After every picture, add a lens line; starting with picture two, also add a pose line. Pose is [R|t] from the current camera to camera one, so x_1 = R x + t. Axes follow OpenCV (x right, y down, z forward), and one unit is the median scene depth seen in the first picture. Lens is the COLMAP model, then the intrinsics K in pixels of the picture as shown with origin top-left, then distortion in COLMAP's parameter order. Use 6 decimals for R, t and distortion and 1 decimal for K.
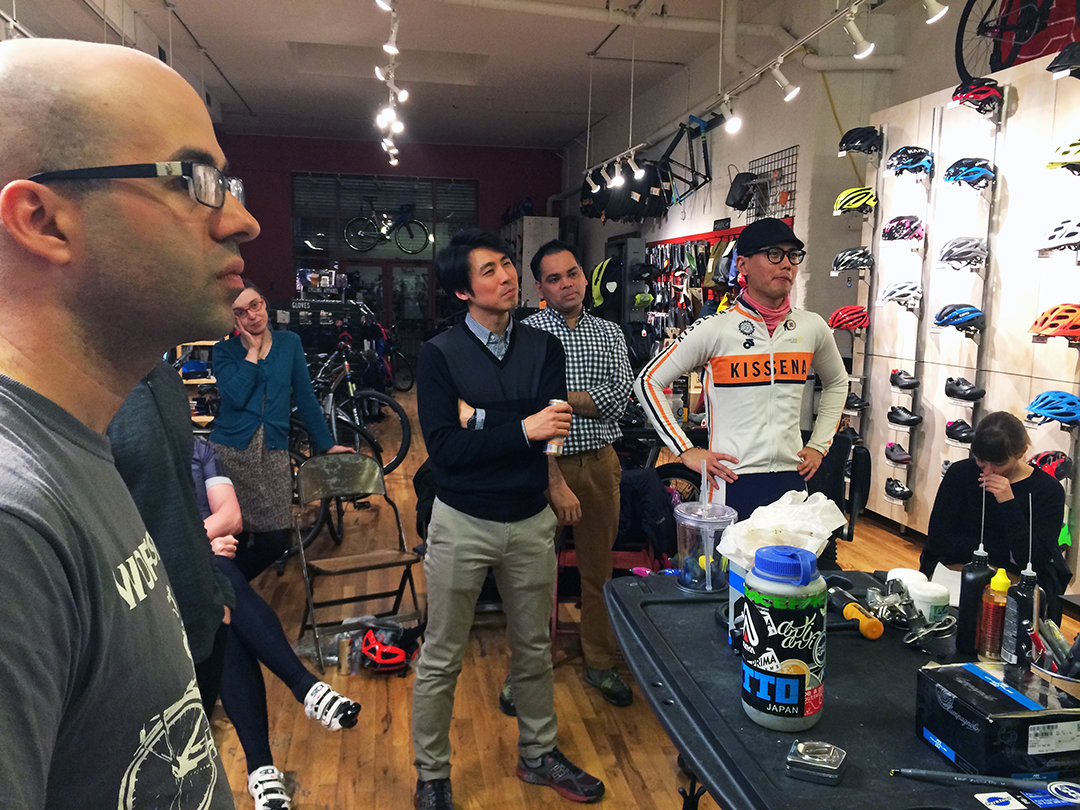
lens RADIAL K [[923.0, 0, 540.0], [0, 923.0, 405.0], [0, 0, 1]] dist [0.078201, -0.113361]
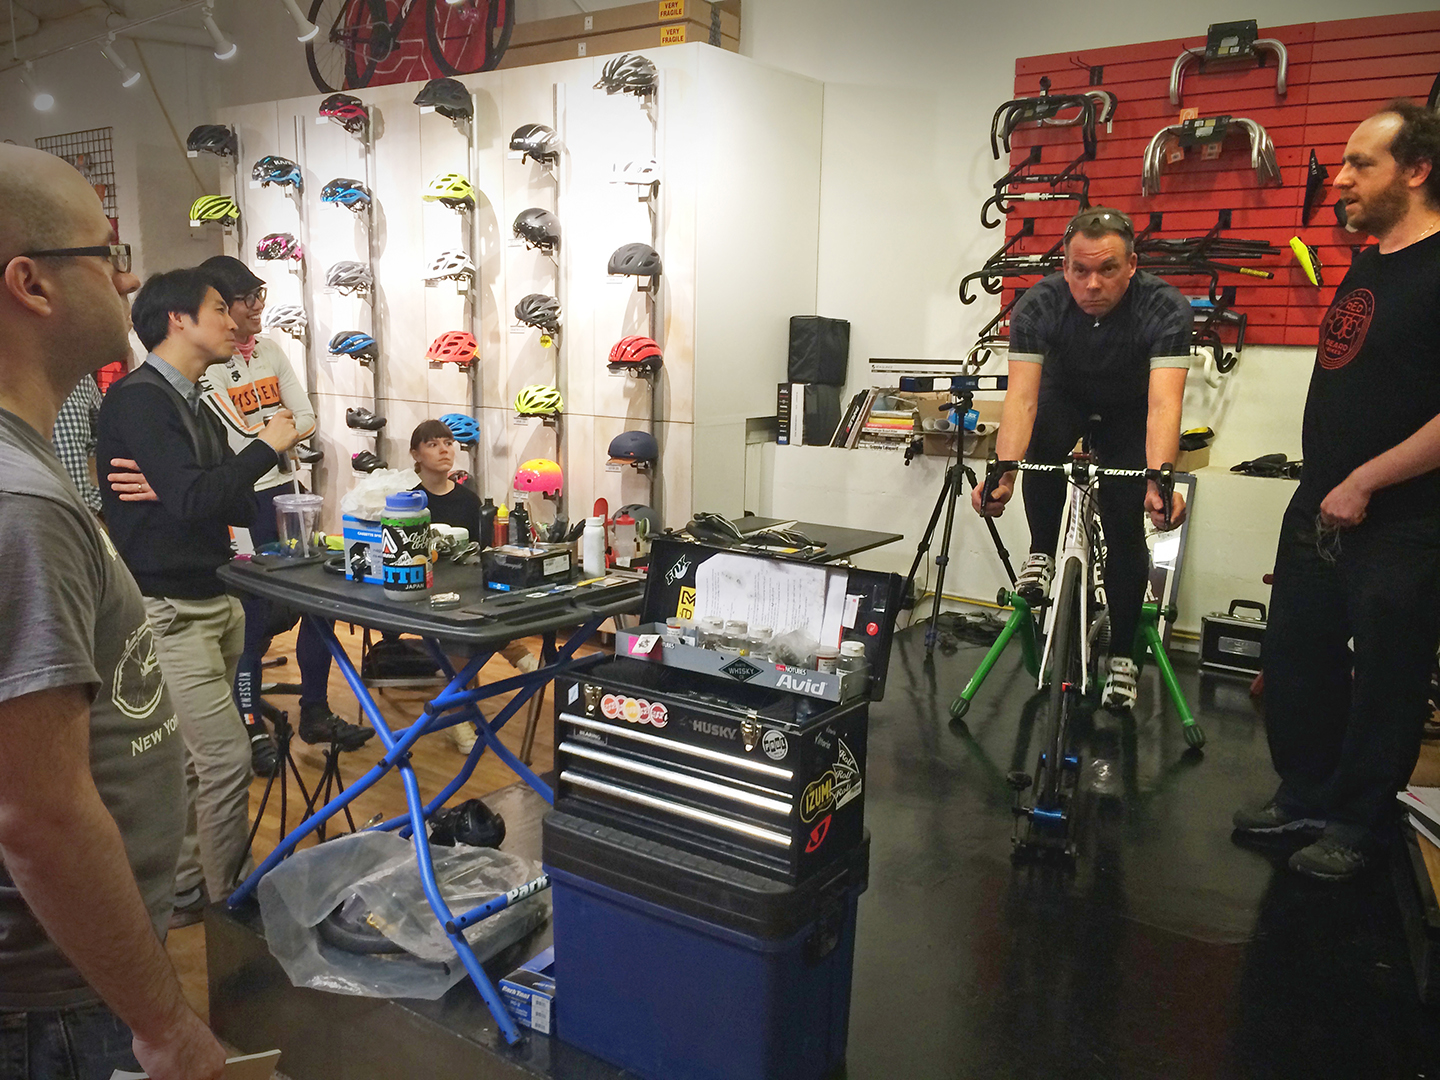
lens RADIAL K [[1230.6, 0, 720.0], [0, 1230.6, 540.0], [0, 0, 1]] dist [0.078201, -0.113361]
pose [[0.725465, -0.126275, 0.676576, -0.171622], [0.083187, 0.991906, 0.095930, 0.015409], [-0.683213, -0.013312, 0.730097, -0.205136]]
